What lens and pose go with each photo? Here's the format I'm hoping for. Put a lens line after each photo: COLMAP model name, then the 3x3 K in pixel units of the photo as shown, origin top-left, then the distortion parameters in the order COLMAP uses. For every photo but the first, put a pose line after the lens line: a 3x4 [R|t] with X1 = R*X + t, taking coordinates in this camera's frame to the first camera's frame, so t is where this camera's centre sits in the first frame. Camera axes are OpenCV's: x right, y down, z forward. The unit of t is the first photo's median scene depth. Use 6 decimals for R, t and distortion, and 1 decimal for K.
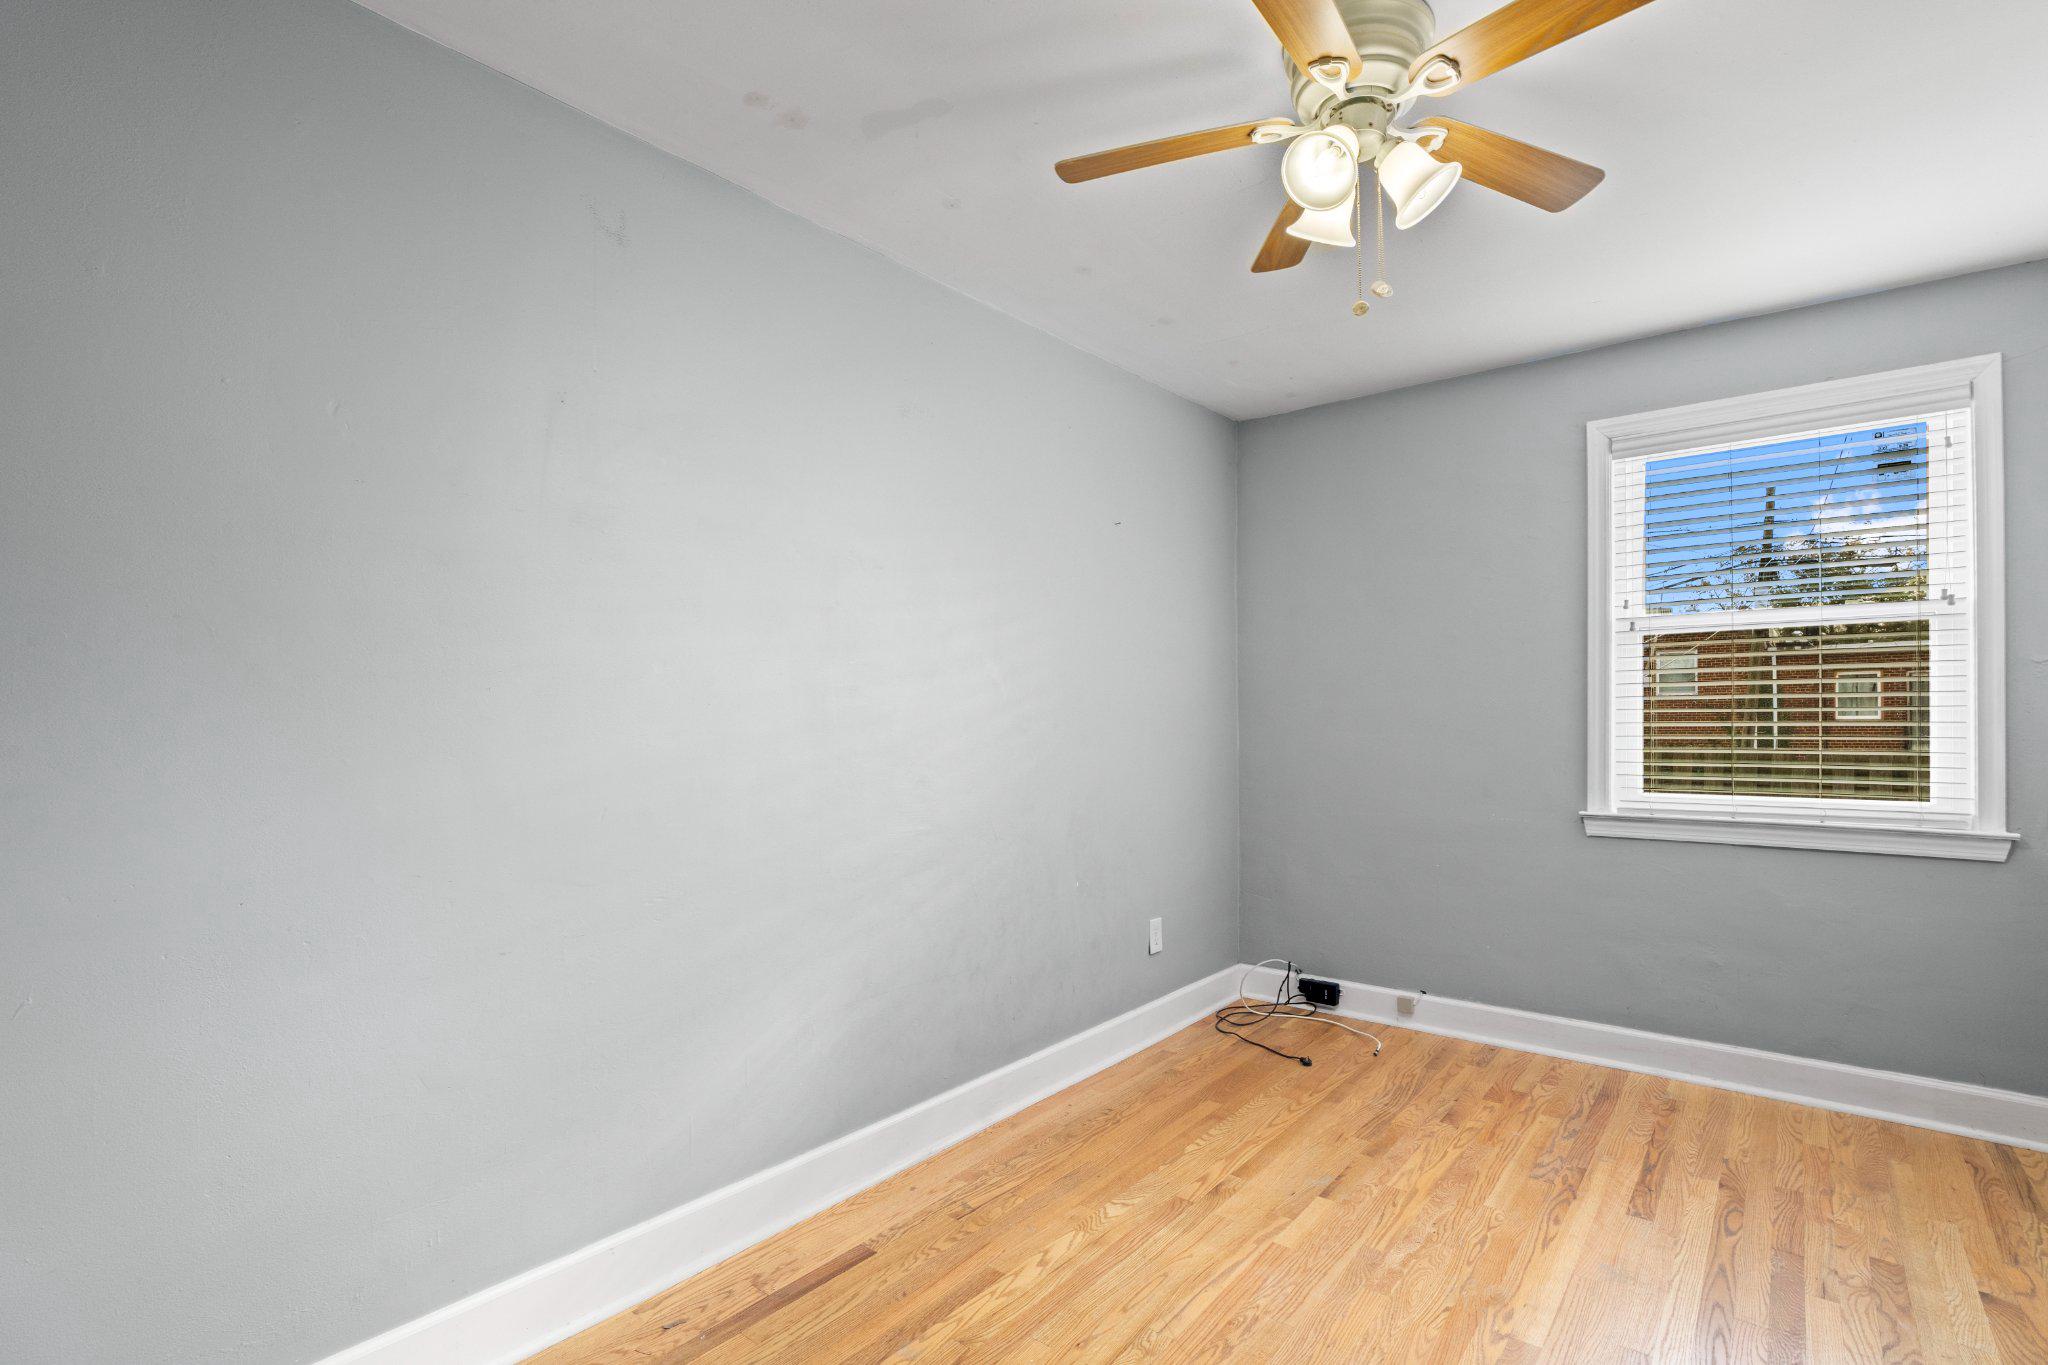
lens RADIAL K [[944.8, 0, 1048.8], [0, 944.8, 721.8], [0, 0, 1]] dist [-0.027516, 0.005576]
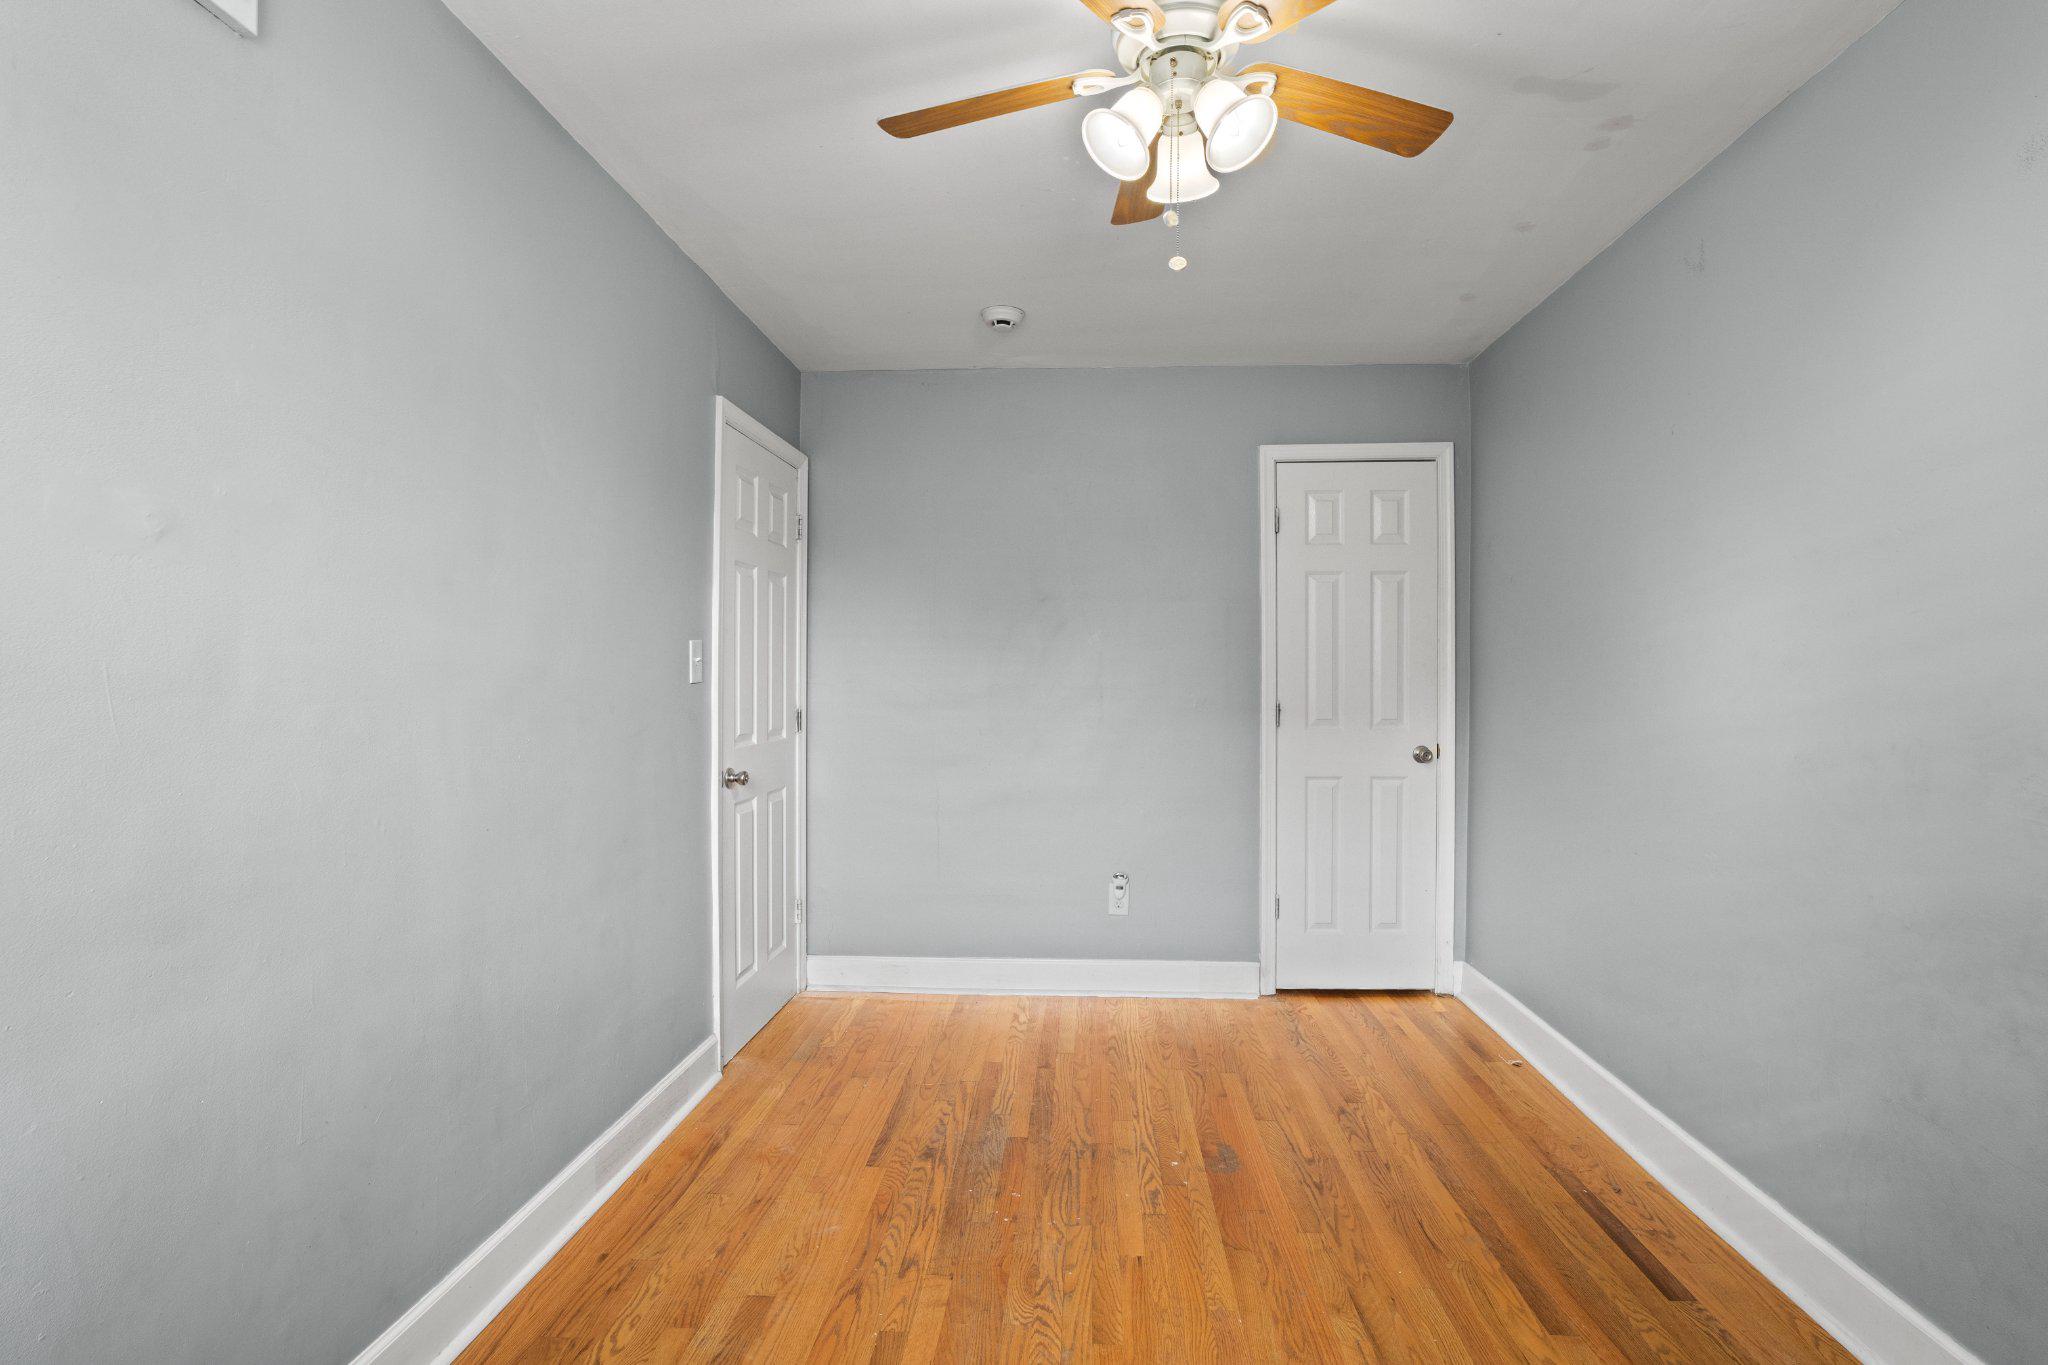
lens RADIAL K [[944.8, 0, 1023.1], [0, 944.8, 685.3], [0, 0, 1]] dist [-0.027516, 0.005576]
pose [[-0.824698, 0.010651, -0.565472, 0.877856], [0.000405, 0.999834, 0.018241, -0.029629], [0.565573, 0.014814, -0.824565, 1.492949]]
